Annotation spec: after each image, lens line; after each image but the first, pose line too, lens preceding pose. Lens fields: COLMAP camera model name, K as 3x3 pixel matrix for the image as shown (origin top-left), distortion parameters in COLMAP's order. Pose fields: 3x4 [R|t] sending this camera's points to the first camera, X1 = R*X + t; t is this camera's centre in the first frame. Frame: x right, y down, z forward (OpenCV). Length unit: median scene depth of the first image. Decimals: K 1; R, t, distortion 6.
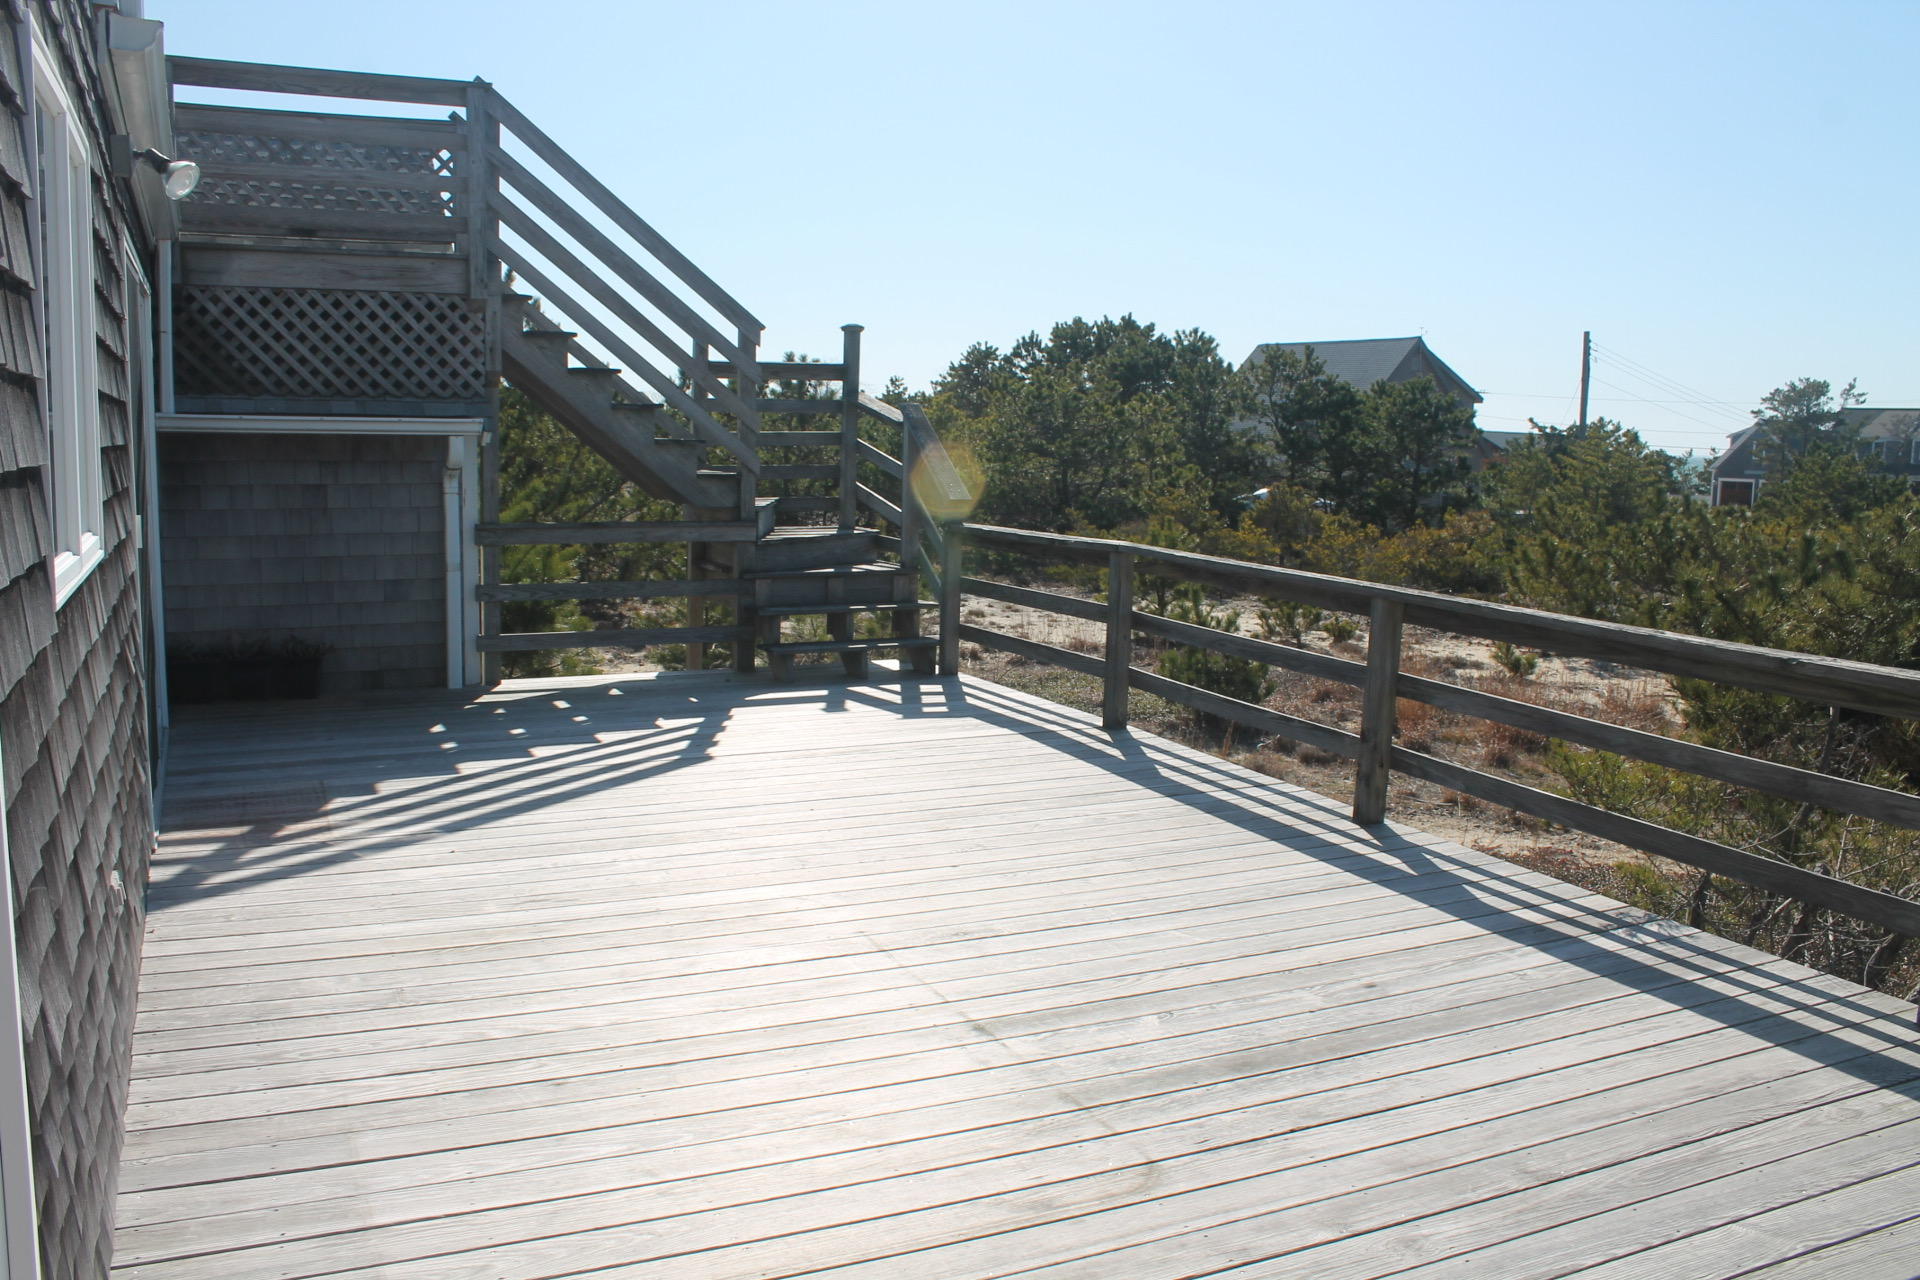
lens RADIAL K [[1573.5, 0, 955.0], [0, 1573.5, 691.8], [0, 0, 1]] dist [-0.151989, 0.097416]
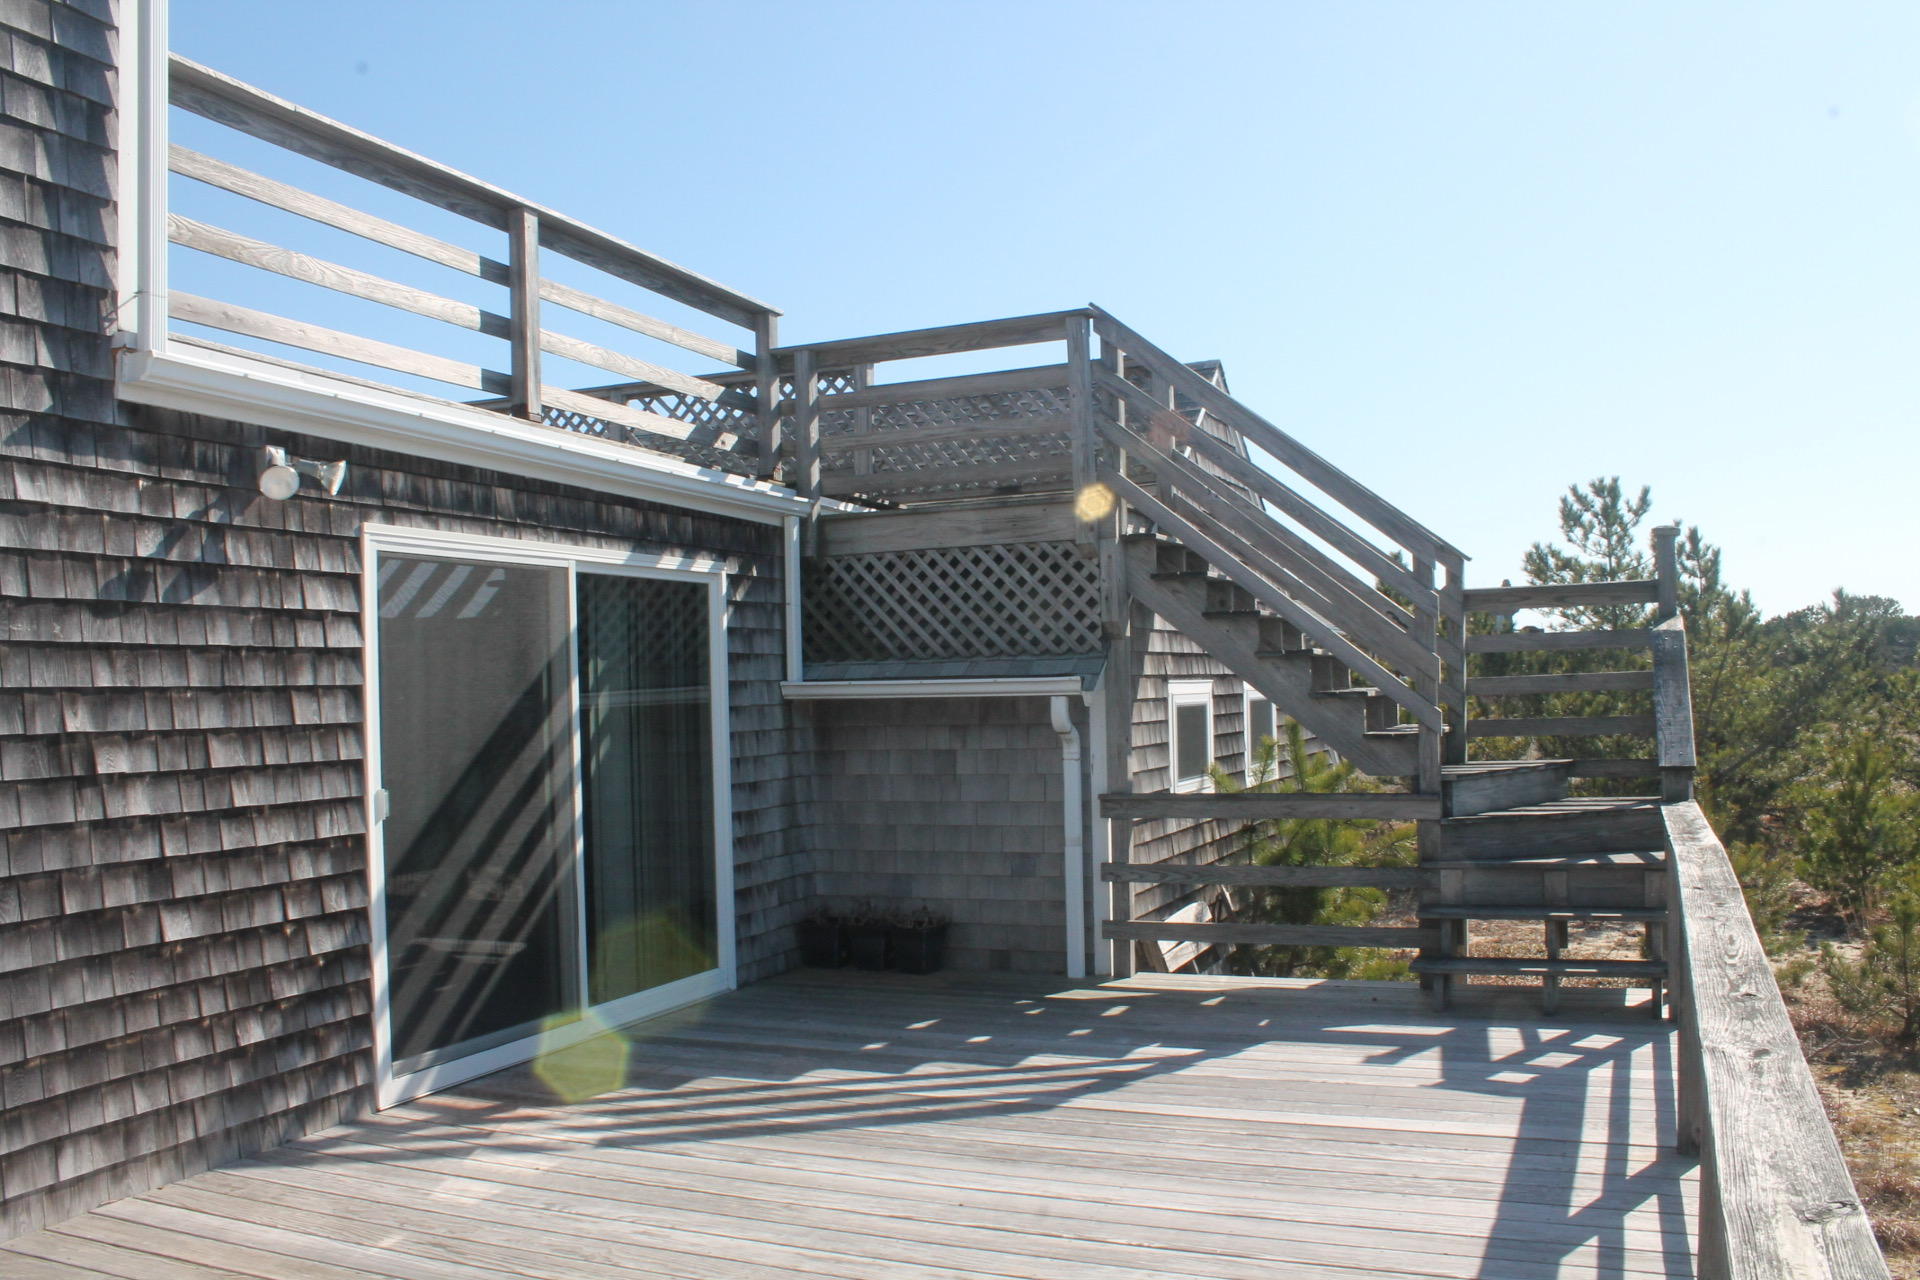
lens RADIAL K [[1573.5, 0, 955.0], [0, 1573.5, 691.8], [0, 0, 1]] dist [-0.151989, 0.097416]
pose [[0.655346, -0.037192, -0.754413, 0.334828], [-0.083107, 0.989172, -0.120959, -0.053530], [0.750743, 0.141967, 0.645159, 0.370578]]
